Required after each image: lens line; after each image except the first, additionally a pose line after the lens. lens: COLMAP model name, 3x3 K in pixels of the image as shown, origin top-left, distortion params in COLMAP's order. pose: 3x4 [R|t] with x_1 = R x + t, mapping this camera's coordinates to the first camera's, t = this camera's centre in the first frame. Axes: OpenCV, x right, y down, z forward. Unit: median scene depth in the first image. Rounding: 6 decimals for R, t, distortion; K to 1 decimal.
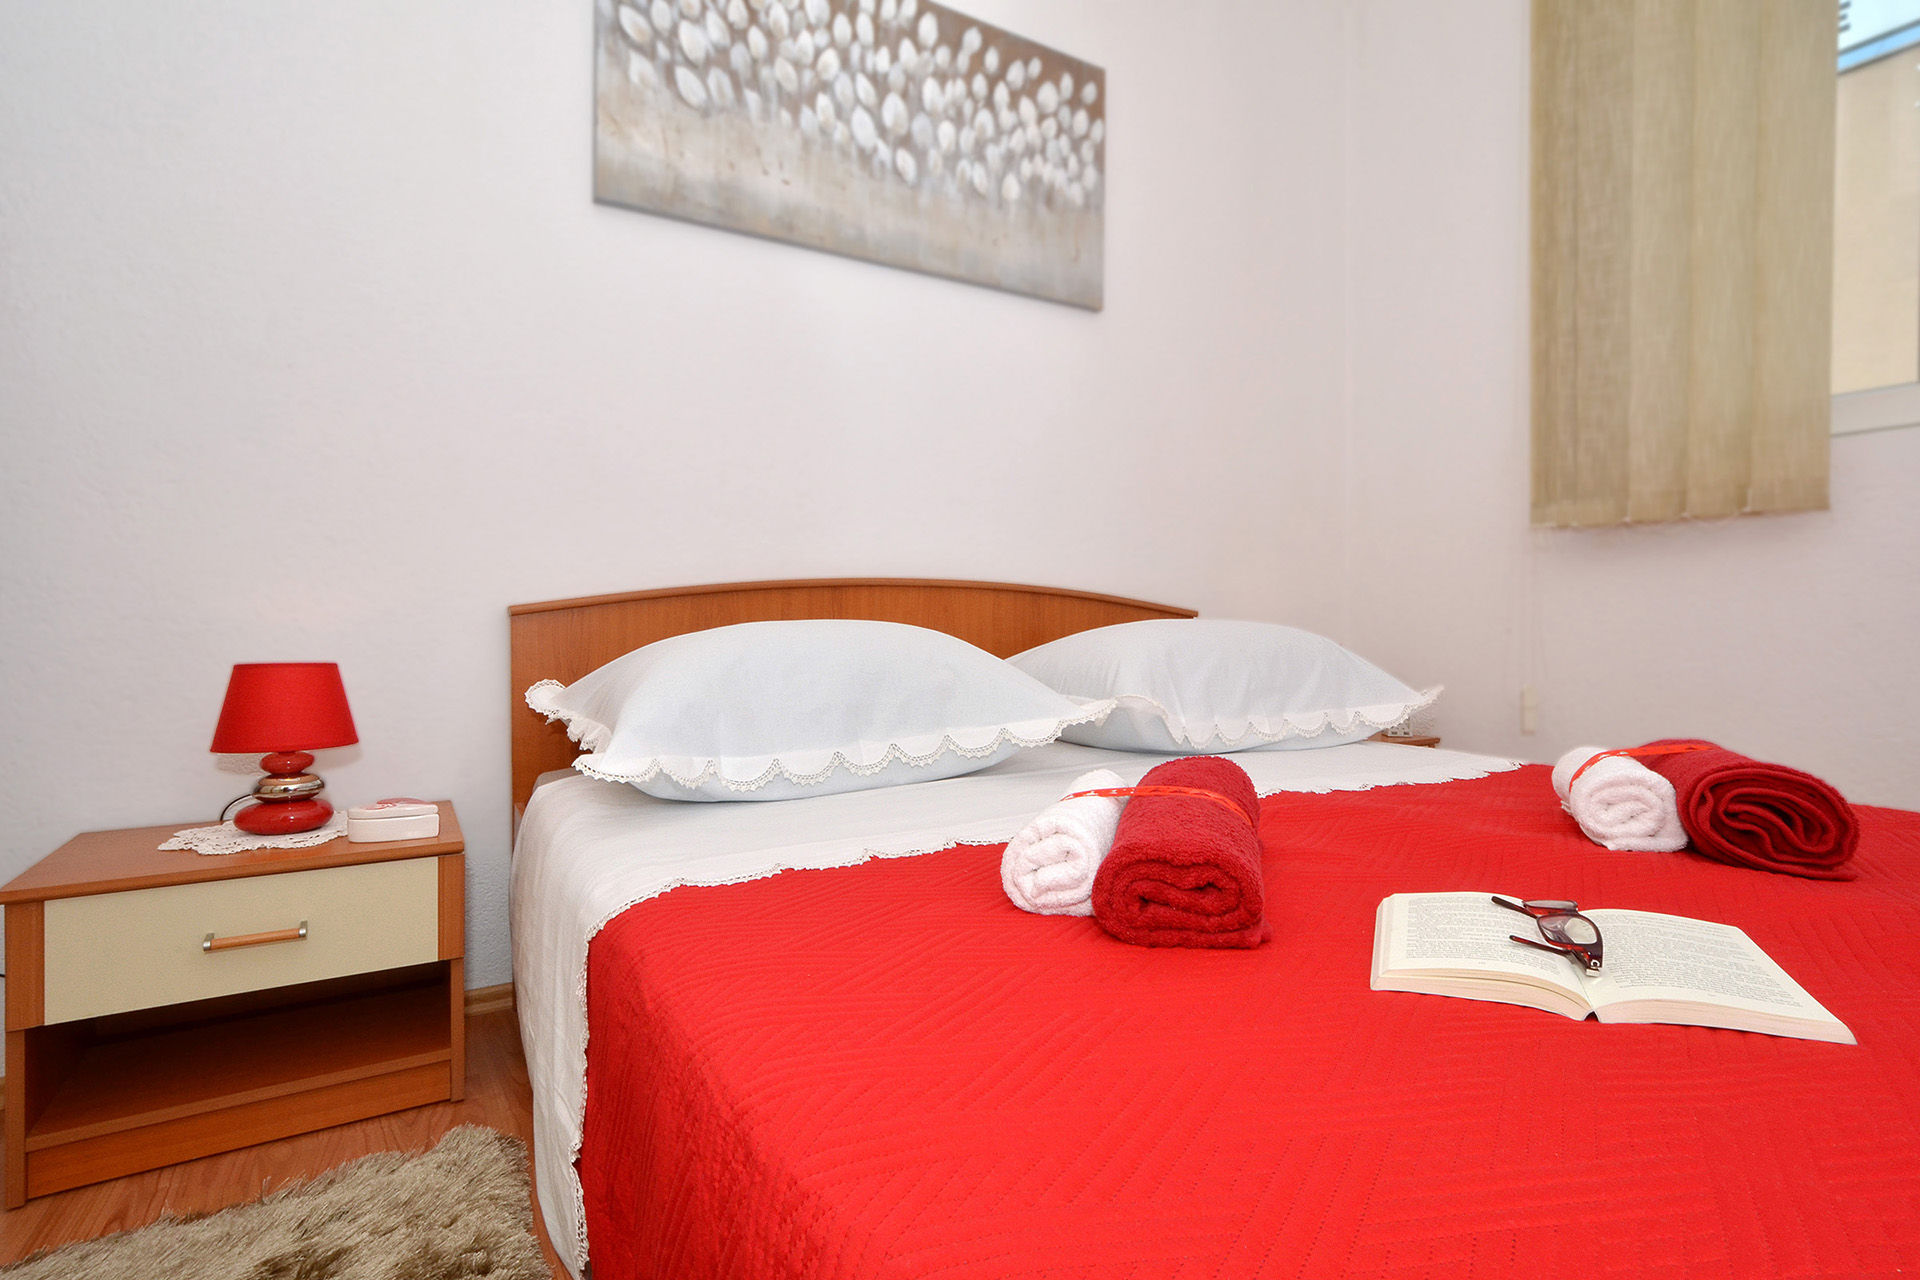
lens RADIAL K [[967.7, 0, 975.6], [0, 967.7, 613.9], [0, 0, 1]] dist [0.003373, 0.001937]
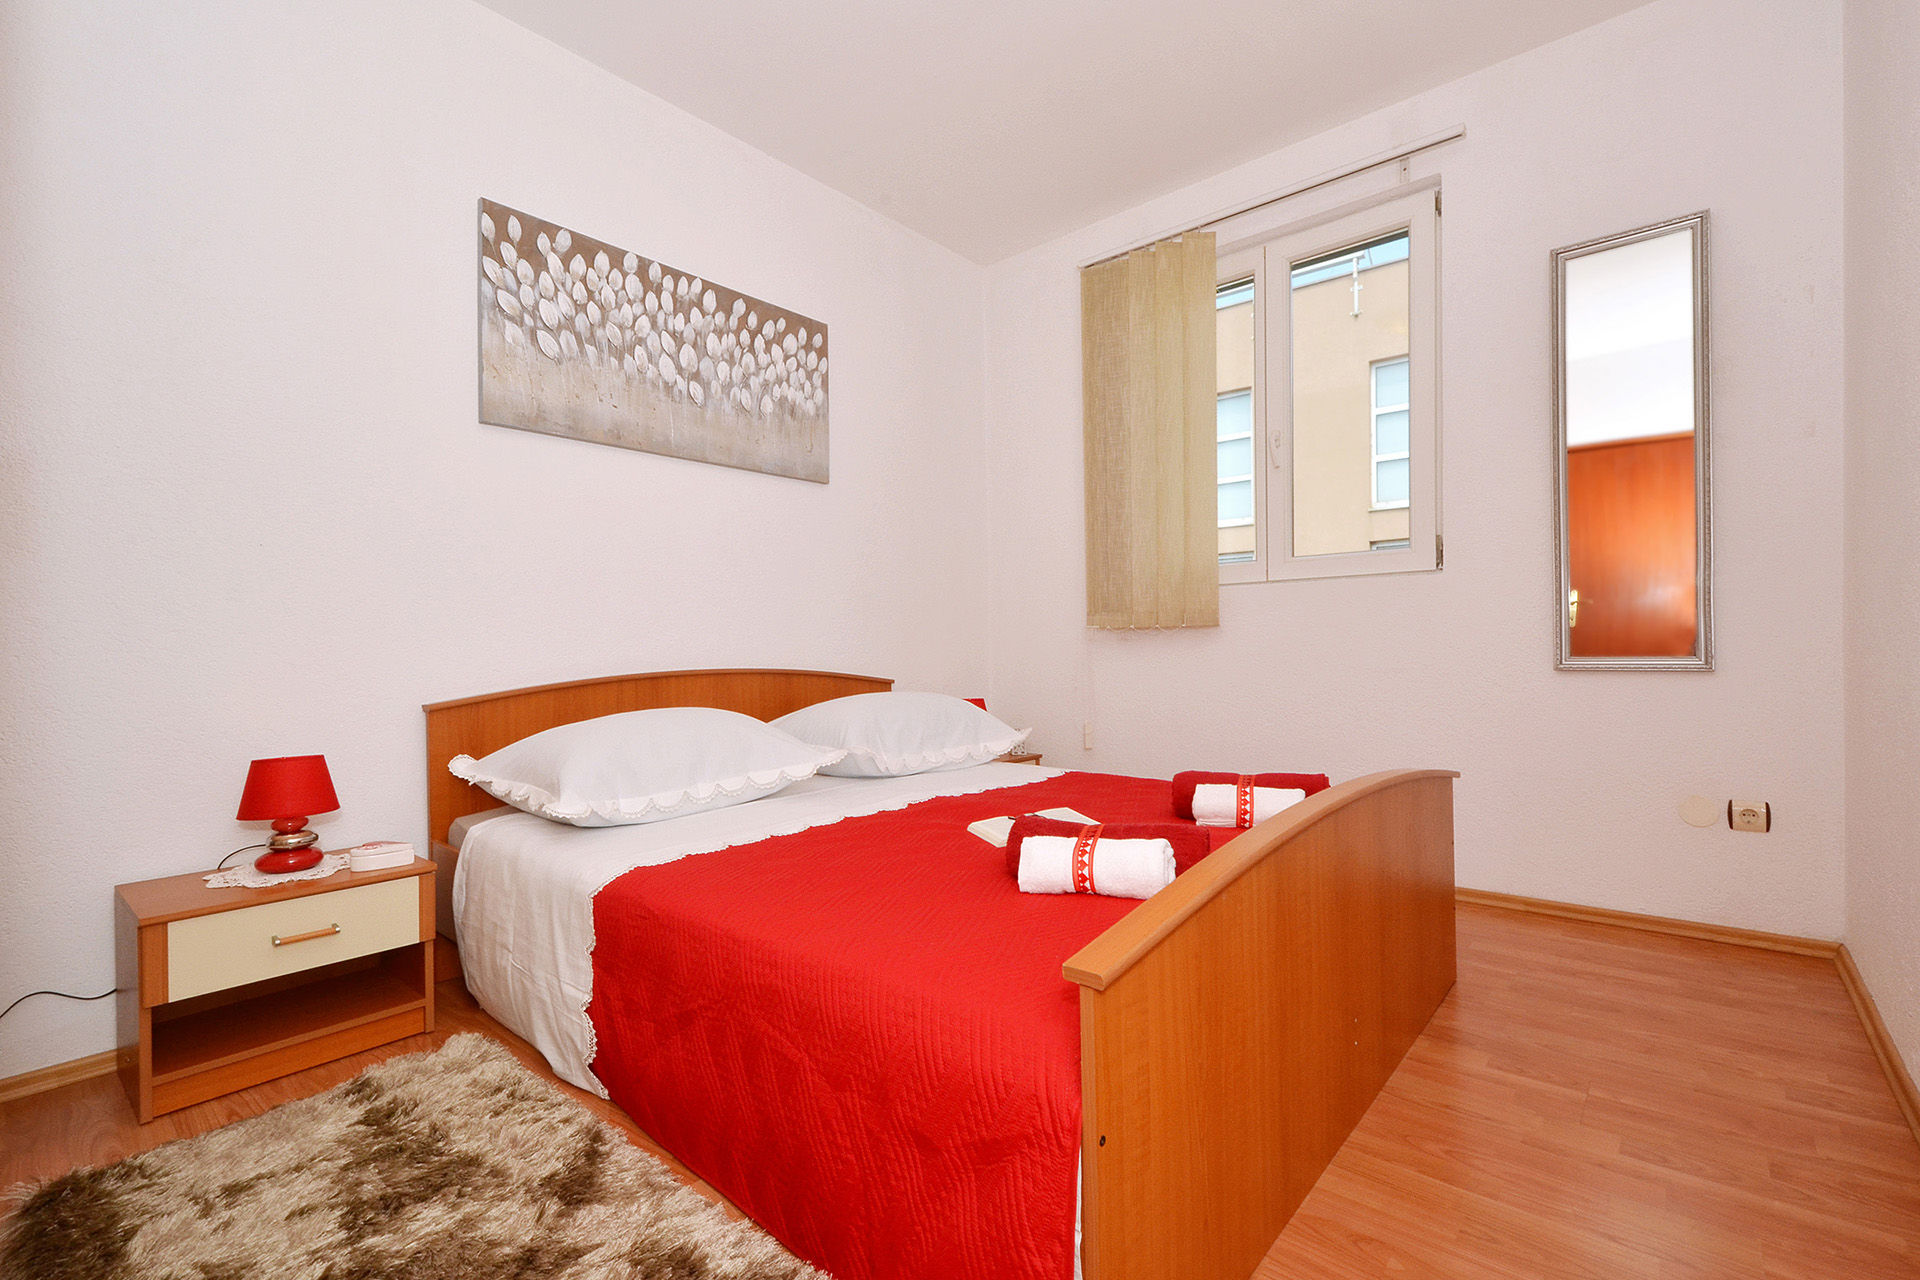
lens RADIAL K [[865.2, 0, 973.3], [0, 865.2, 643.4], [0, 0, 1]] dist [0.005640, -0.003986]
pose [[0.952174, -0.016964, 0.305084, -0.084570], [0.016339, 0.999856, 0.004602, -0.081862], [-0.305118, 0.000603, 0.952314, -0.424052]]
